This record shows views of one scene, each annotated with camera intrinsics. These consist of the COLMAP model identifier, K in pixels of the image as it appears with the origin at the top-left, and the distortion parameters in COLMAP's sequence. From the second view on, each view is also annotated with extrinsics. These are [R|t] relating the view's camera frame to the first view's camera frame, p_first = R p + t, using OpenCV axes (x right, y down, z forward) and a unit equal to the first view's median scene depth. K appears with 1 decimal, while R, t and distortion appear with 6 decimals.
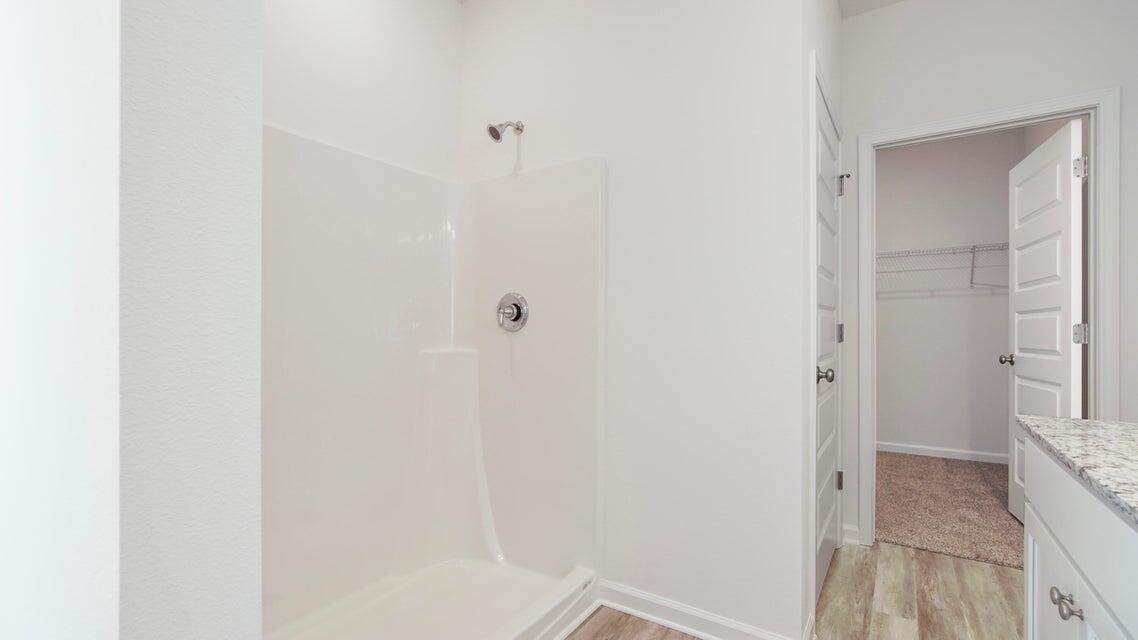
lens RADIAL K [[535.0, 0, 554.4], [0, 535.0, 323.2], [0, 0, 1]] dist [-0.015276, -0.000075]
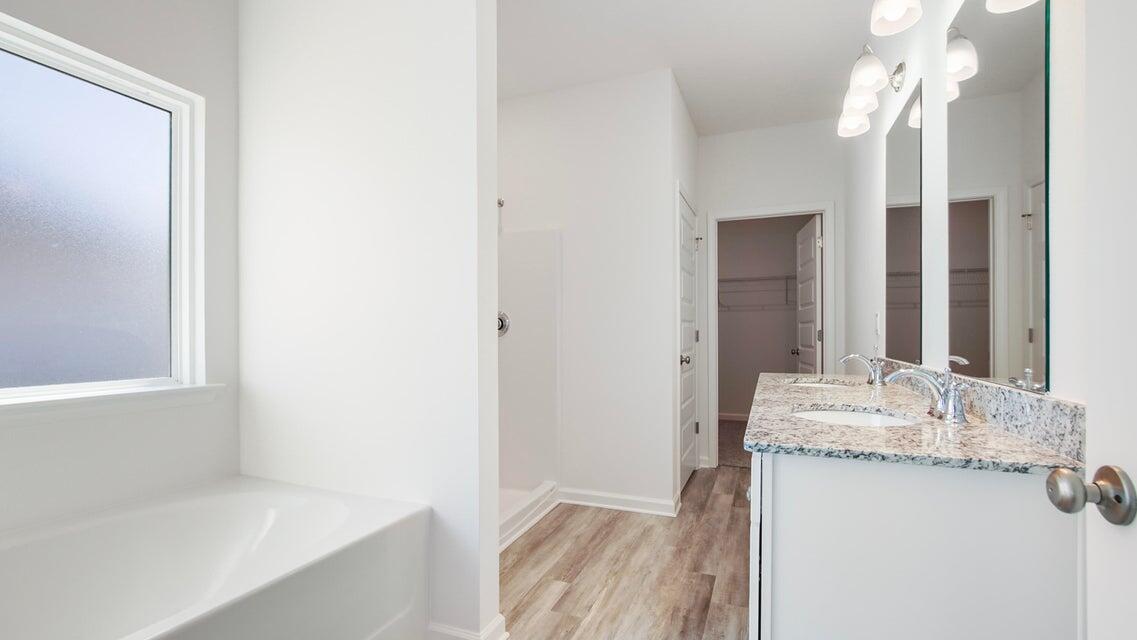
lens RADIAL K [[546.4, 0, 568.5], [0, 546.4, 320.0], [0, 0, 1]] dist [0.000859, 0.000353]
pose [[0.974506, -0.000302, 0.224362, -0.235674], [0.002967, 0.999929, -0.011540, -0.013582], [-0.224342, 0.011912, 0.974438, -0.583648]]
